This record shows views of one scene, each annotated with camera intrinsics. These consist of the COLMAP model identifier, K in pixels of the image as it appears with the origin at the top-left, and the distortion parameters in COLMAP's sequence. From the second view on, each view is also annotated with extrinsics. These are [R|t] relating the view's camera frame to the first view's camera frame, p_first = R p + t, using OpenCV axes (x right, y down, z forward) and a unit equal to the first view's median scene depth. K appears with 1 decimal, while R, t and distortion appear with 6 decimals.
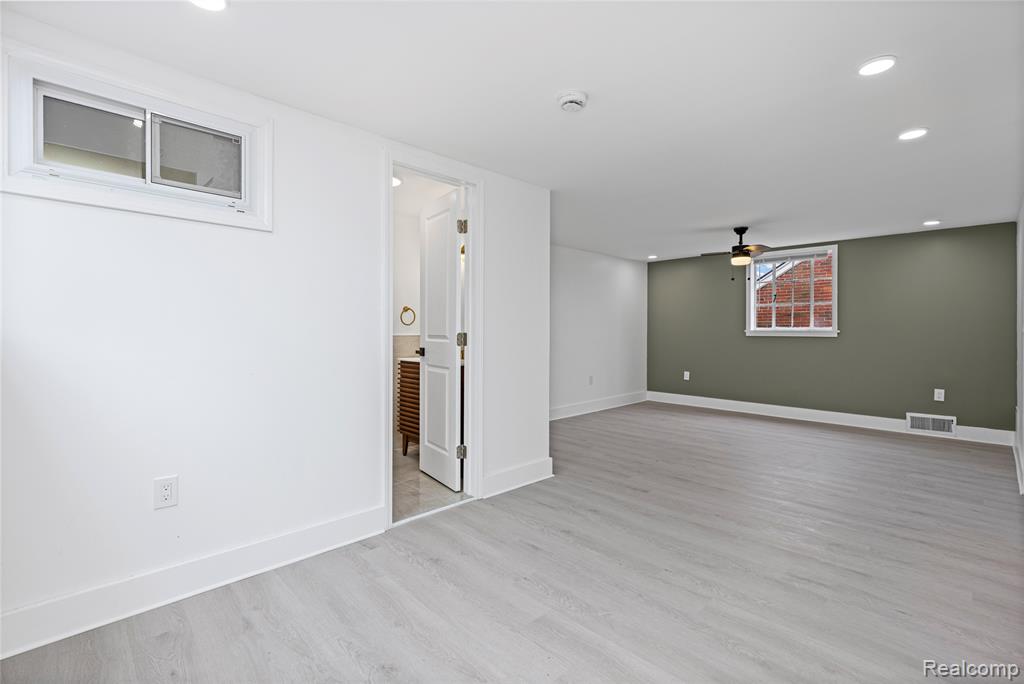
lens RADIAL K [[465.6, 0, 510.8], [0, 465.6, 335.5], [0, 0, 1]] dist [0.004253, 0.000410]
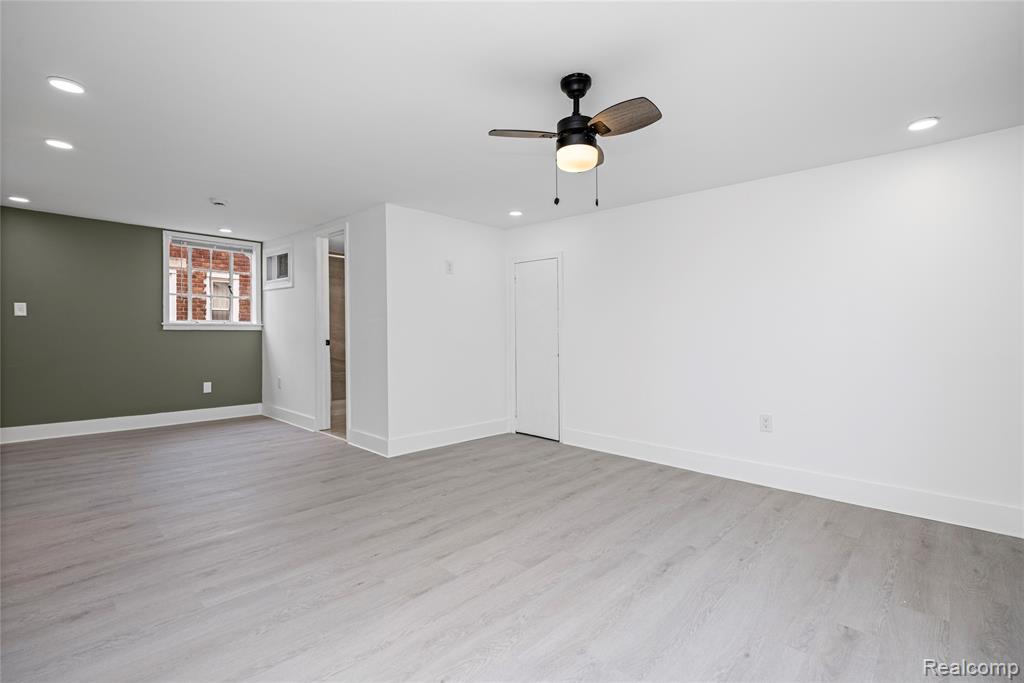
lens RADIAL K [[465.6, 0, 506.8], [0, 465.6, 340.8], [0, 0, 1]] dist [0.004253, 0.000410]
pose [[0.049310, 0.024408, -0.998485, 0.932219], [-0.019369, 0.999537, 0.023477, -0.006068], [0.998596, 0.018183, 0.049760, 0.943457]]
